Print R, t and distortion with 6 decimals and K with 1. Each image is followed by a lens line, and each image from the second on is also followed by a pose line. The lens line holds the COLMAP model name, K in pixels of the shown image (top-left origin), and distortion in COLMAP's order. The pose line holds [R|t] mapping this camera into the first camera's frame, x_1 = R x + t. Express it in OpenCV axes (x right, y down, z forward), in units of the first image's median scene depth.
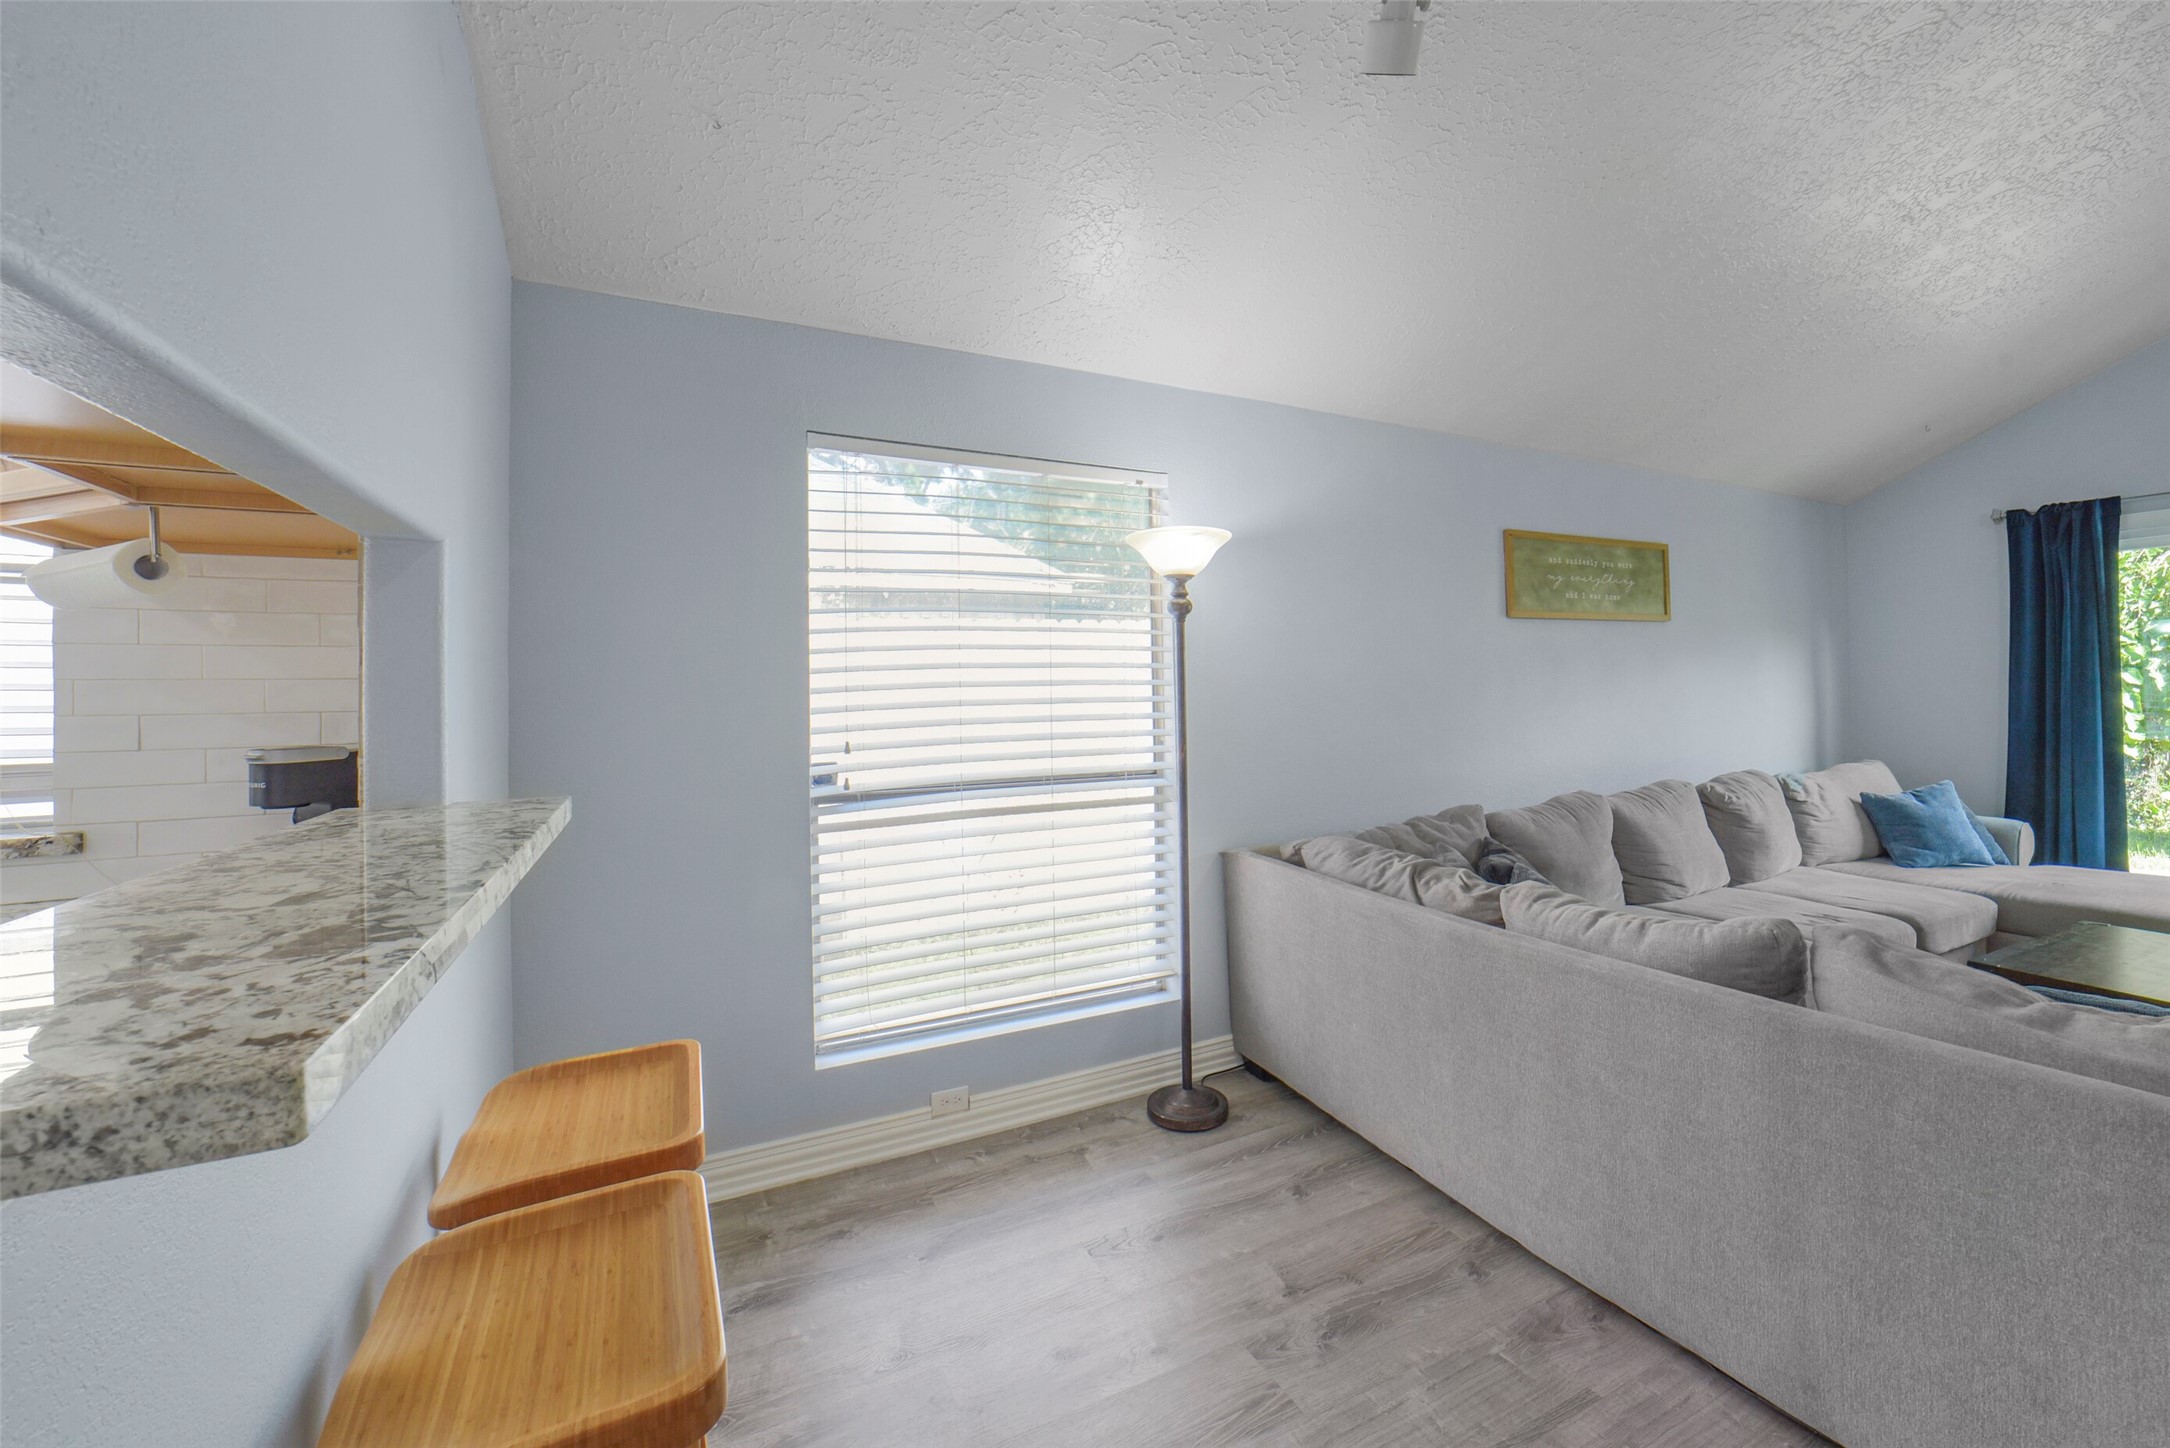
lens RADIAL K [[863.3, 0, 1098.9], [0, 863.3, 684.5], [0, 0, 1]] dist [-0.032739, 0.010239]
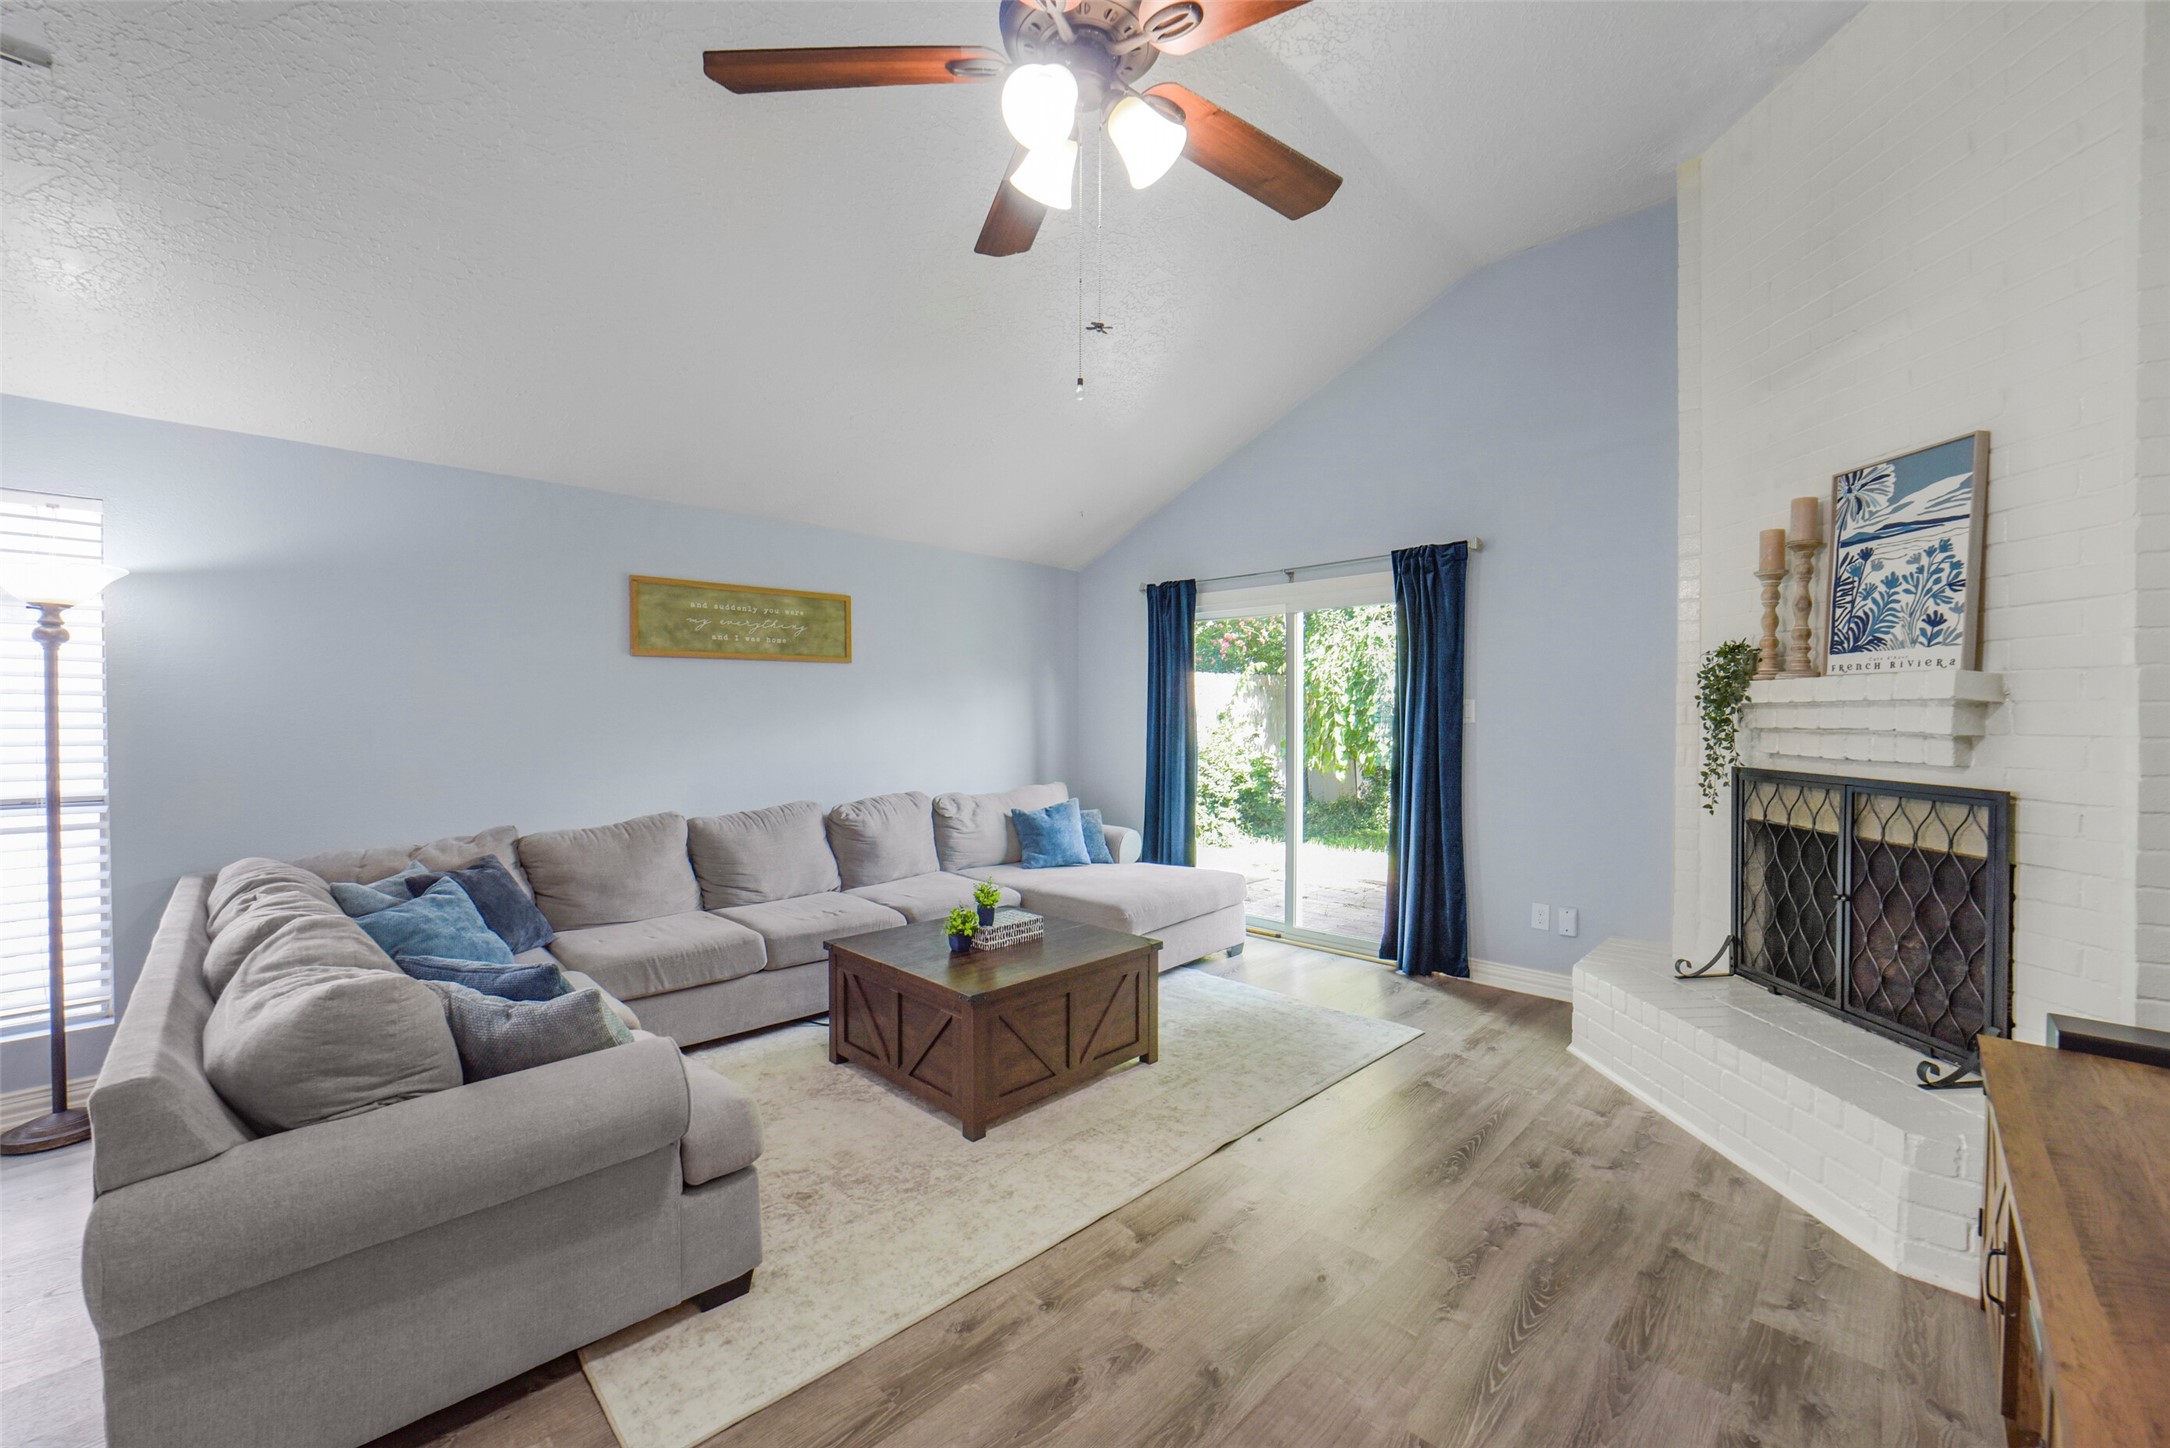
lens RADIAL K [[861.6, 0, 1094.3], [0, 861.6, 722.4], [0, 0, 1]] dist [-0.039992, 0.009405]
pose [[0.942027, 0.011319, 0.335346, 0.874832], [-0.015777, 0.999820, 0.010572, -0.017065], [-0.335165, -0.015250, 0.942036, -0.301849]]
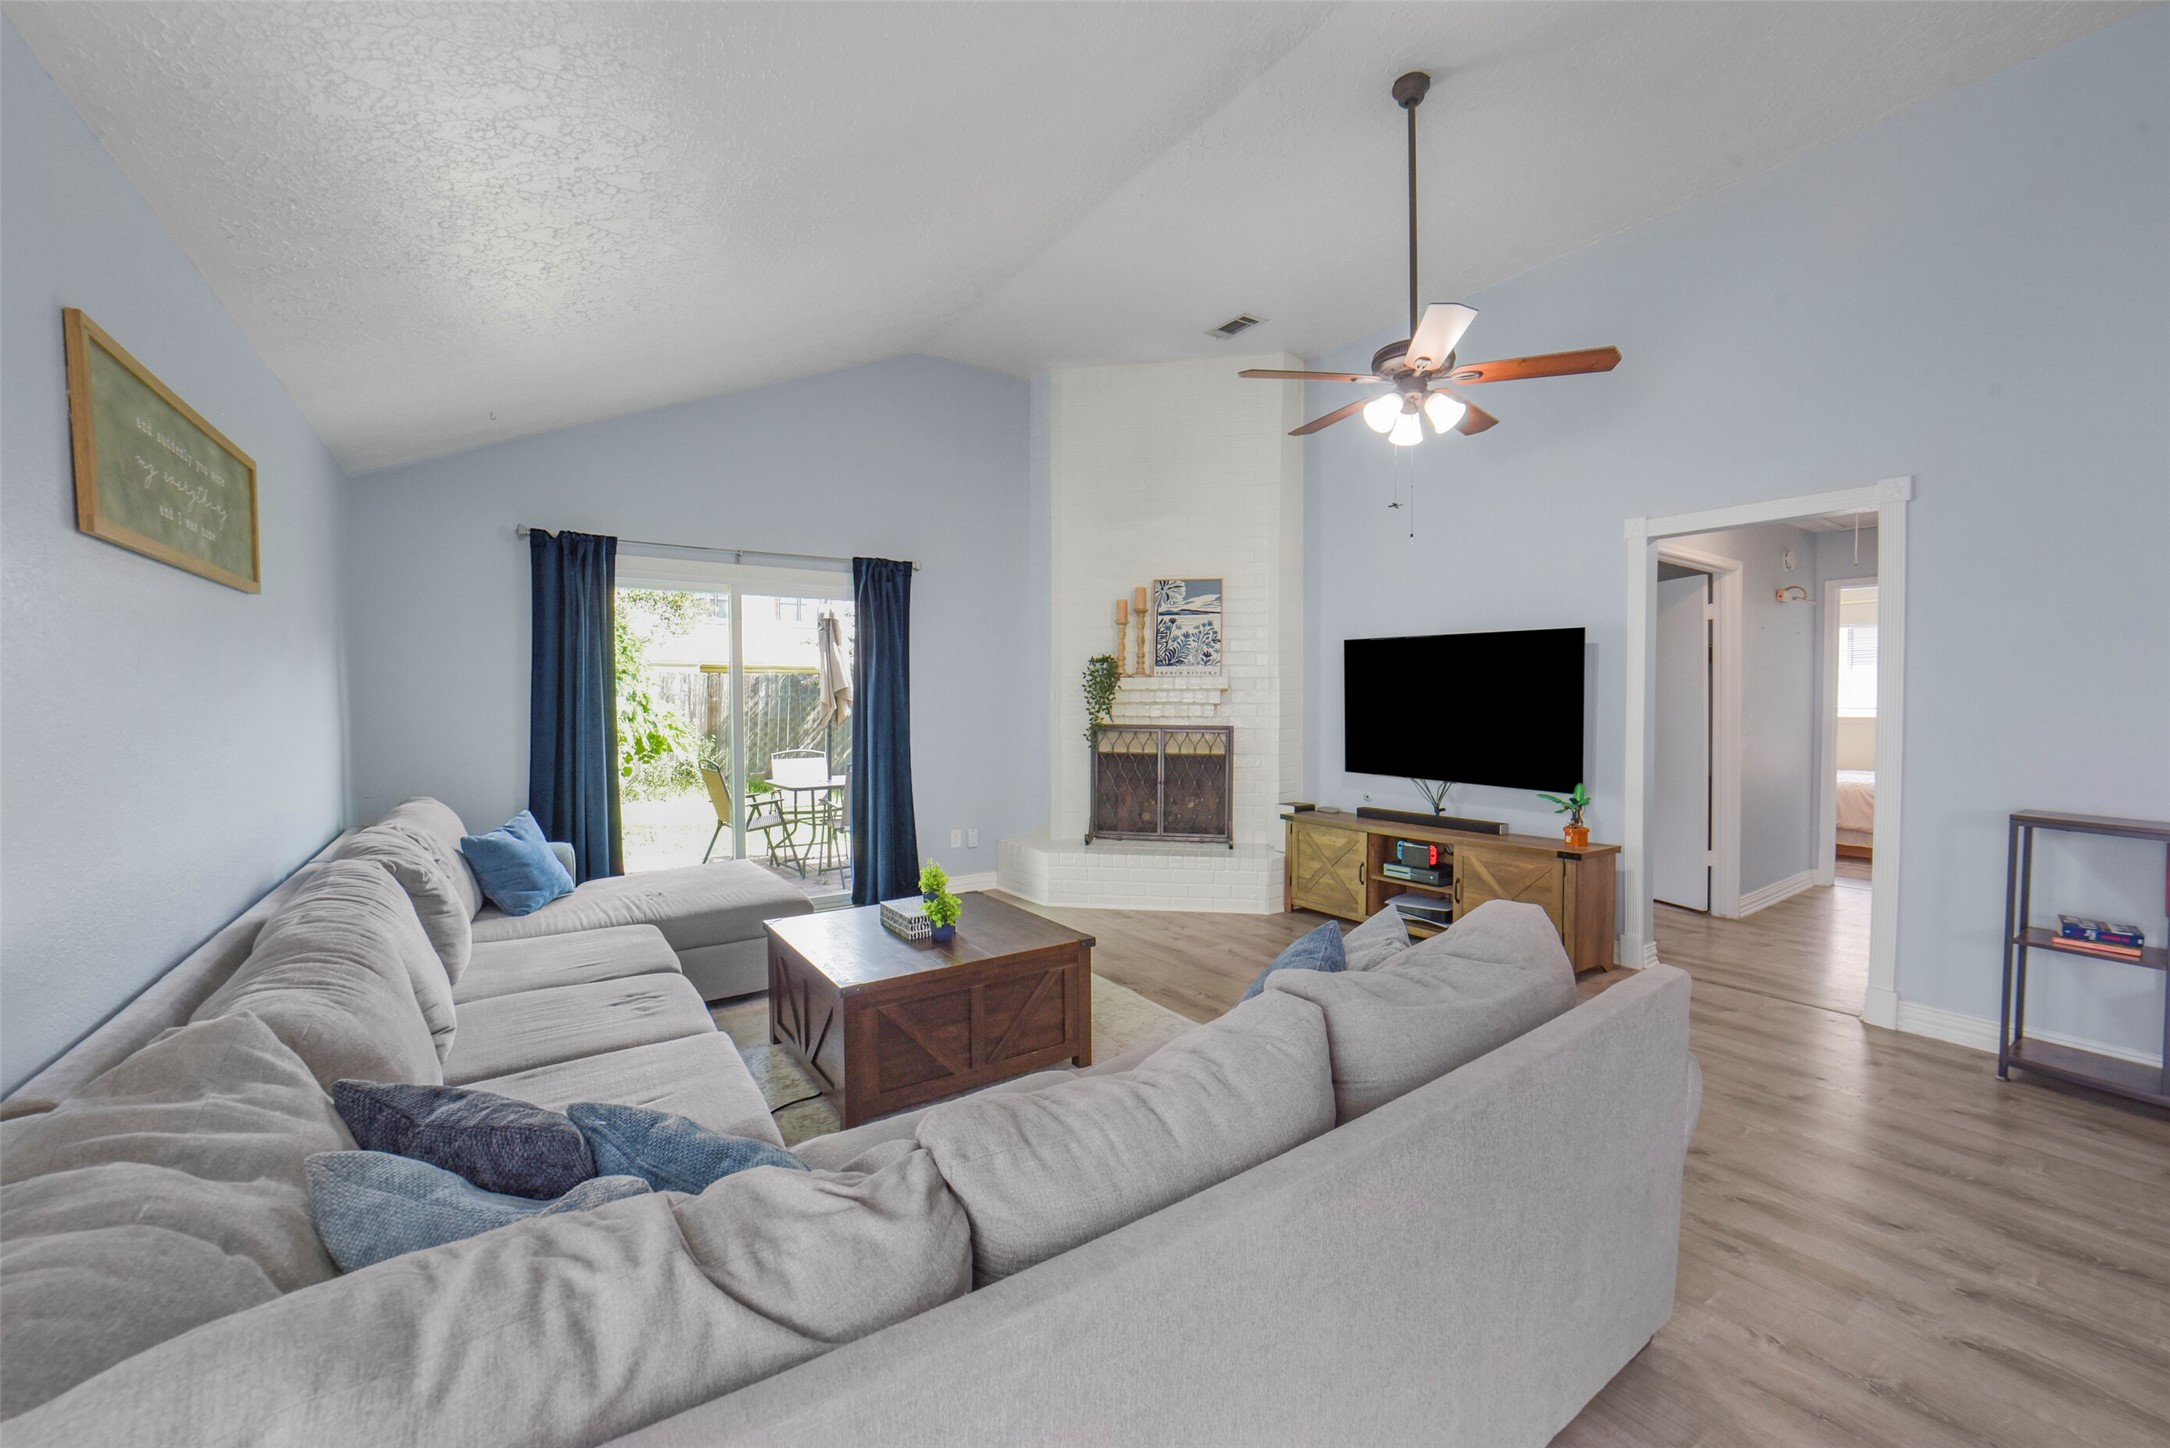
lens RADIAL K [[853.0, 0, 1096.2], [0, 853.0, 711.8], [0, 0, 1]] dist [-0.031781, 0.008848]
pose [[-0.153327, -0.001633, 0.988174, 0.015803], [-0.001646, 0.999998, 0.001397, 0.007324], [-0.988174, -0.001412, -0.153329, 0.767621]]
